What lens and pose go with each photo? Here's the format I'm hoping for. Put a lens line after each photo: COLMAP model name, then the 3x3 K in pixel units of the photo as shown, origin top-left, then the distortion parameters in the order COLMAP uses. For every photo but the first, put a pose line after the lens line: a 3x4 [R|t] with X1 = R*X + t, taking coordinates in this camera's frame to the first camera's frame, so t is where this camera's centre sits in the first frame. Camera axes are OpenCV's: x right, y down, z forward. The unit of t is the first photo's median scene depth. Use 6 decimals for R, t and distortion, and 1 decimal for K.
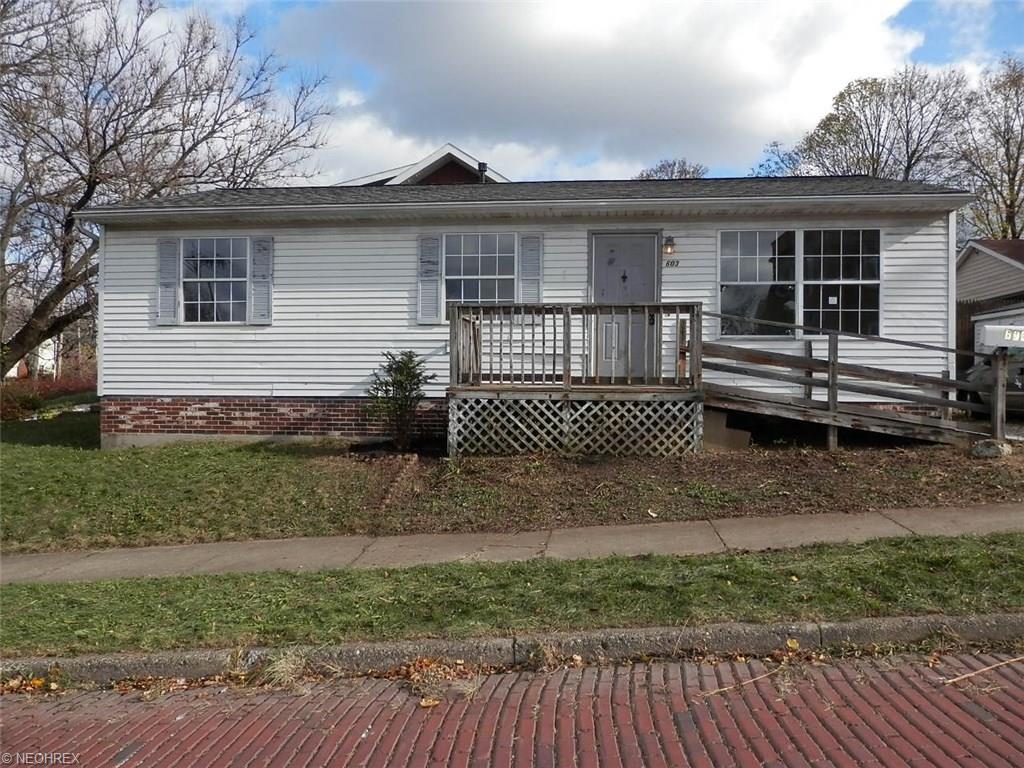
lens RADIAL K [[761.6, 0, 512.0], [0, 761.6, 384.0], [0, 0, 1]] dist [-0.004156, -0.002332]
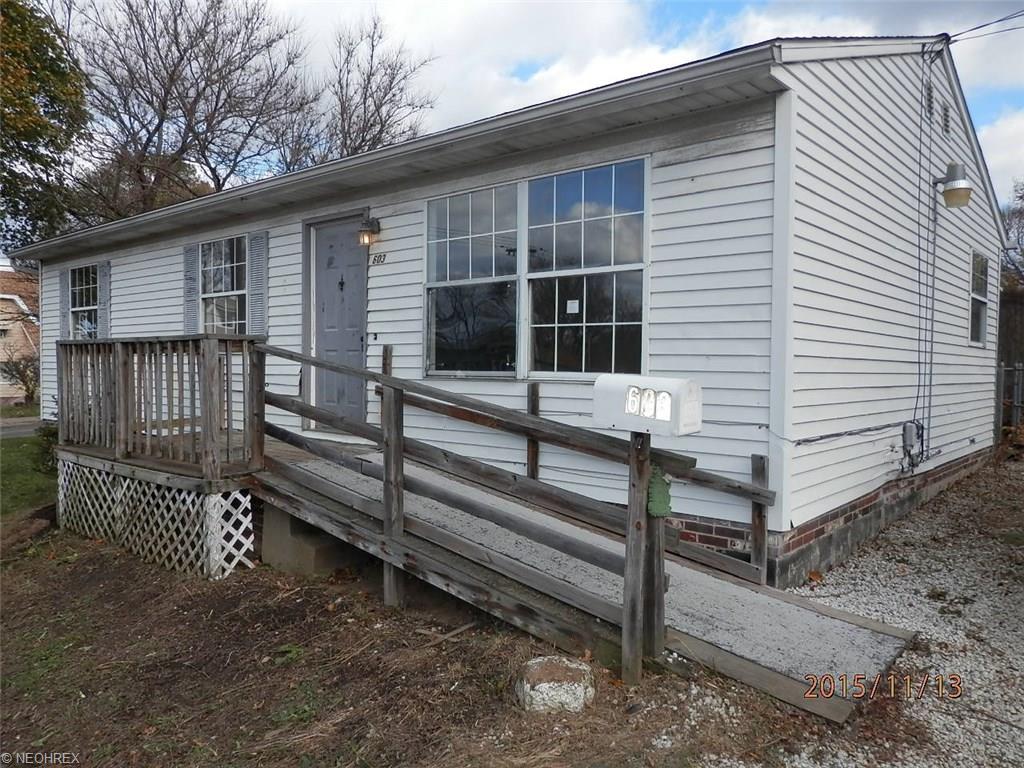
lens RADIAL K [[761.6, 0, 512.0], [0, 761.6, 384.0], [0, 0, 1]] dist [-0.004156, -0.002332]
pose [[0.828515, 0.012436, -0.559829, 0.683570], [0.001494, 0.999701, 0.024418, -0.068909], [0.559965, -0.021067, 0.828248, 0.535334]]
